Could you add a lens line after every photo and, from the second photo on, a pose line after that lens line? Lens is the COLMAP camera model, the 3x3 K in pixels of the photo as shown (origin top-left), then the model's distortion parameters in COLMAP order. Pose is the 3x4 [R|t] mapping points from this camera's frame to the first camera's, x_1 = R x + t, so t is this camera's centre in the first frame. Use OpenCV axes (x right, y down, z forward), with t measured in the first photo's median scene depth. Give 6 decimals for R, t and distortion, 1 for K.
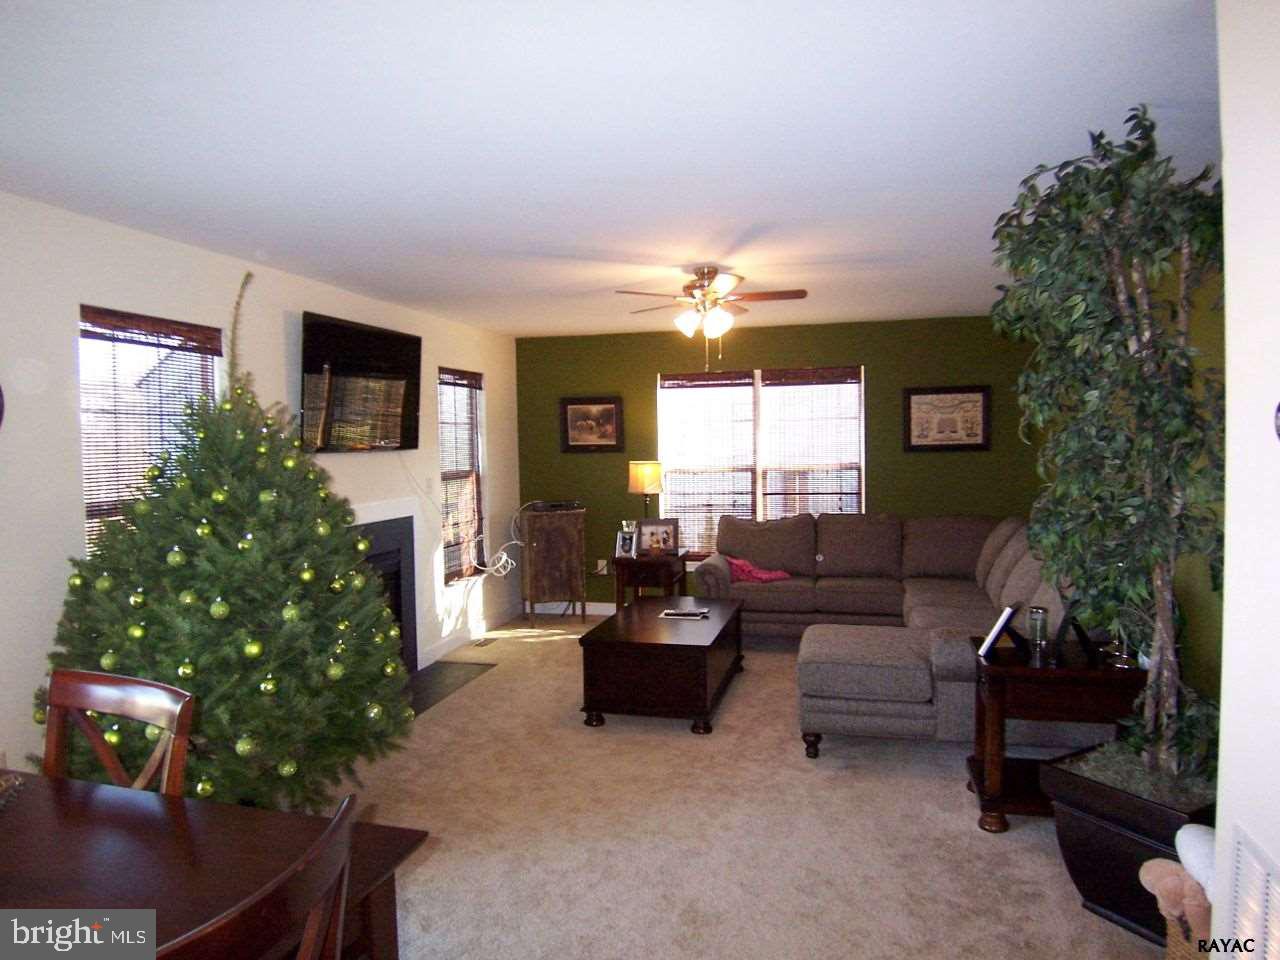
lens RADIAL K [[859.8, 0, 636.8], [0, 859.8, 479.0], [0, 0, 1]] dist [-0.029525, -0.017099]
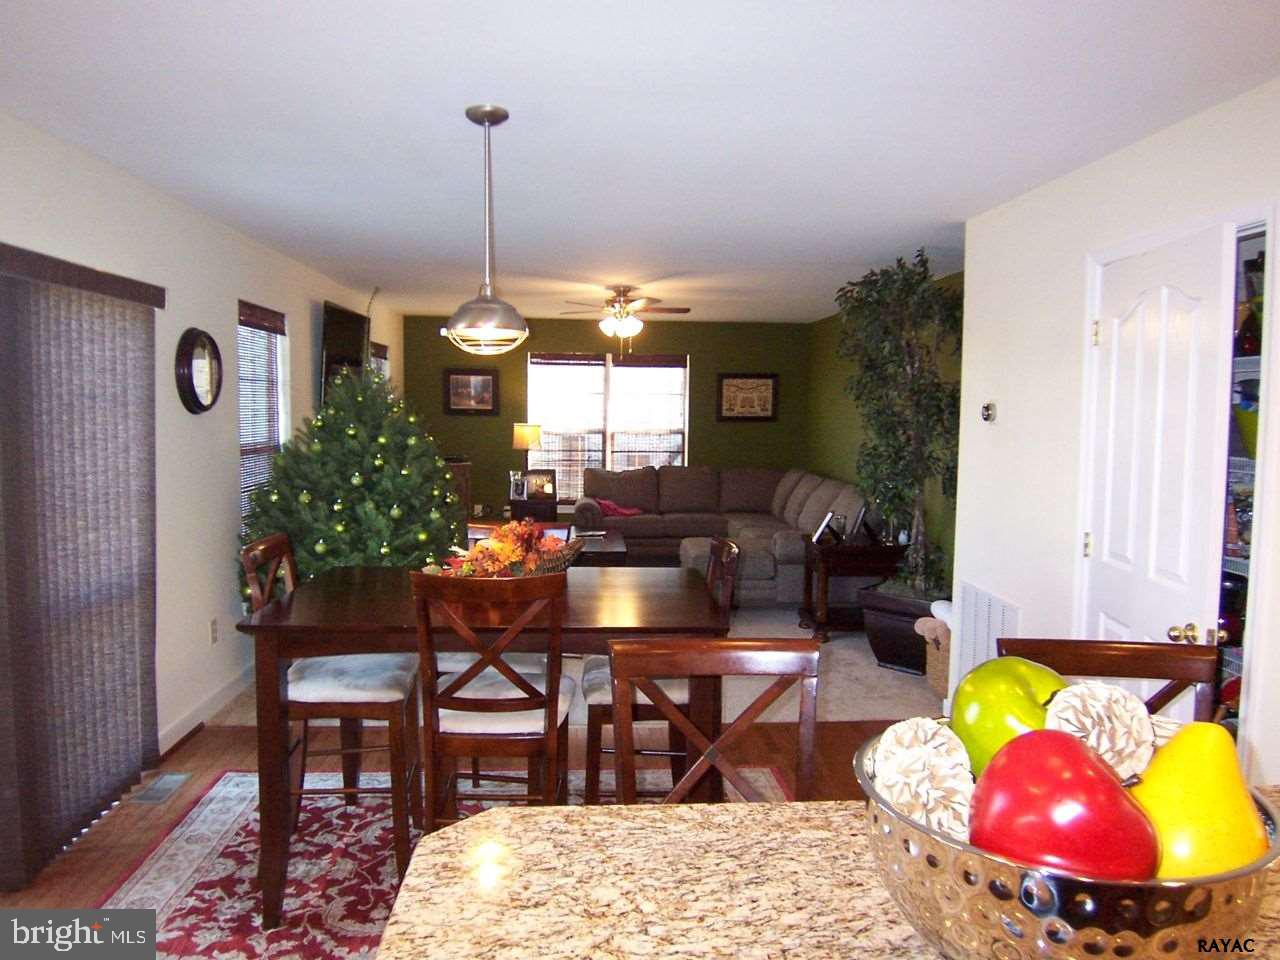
lens RADIAL K [[859.8, 0, 641.7], [0, 859.8, 482.6], [0, 0, 1]] dist [-0.029525, -0.017099]
pose [[0.950363, 0.000802, 0.311143, -0.224796], [-0.014129, 0.999076, 0.040580, 0.011937], [-0.310823, -0.042962, 0.949496, -0.251088]]
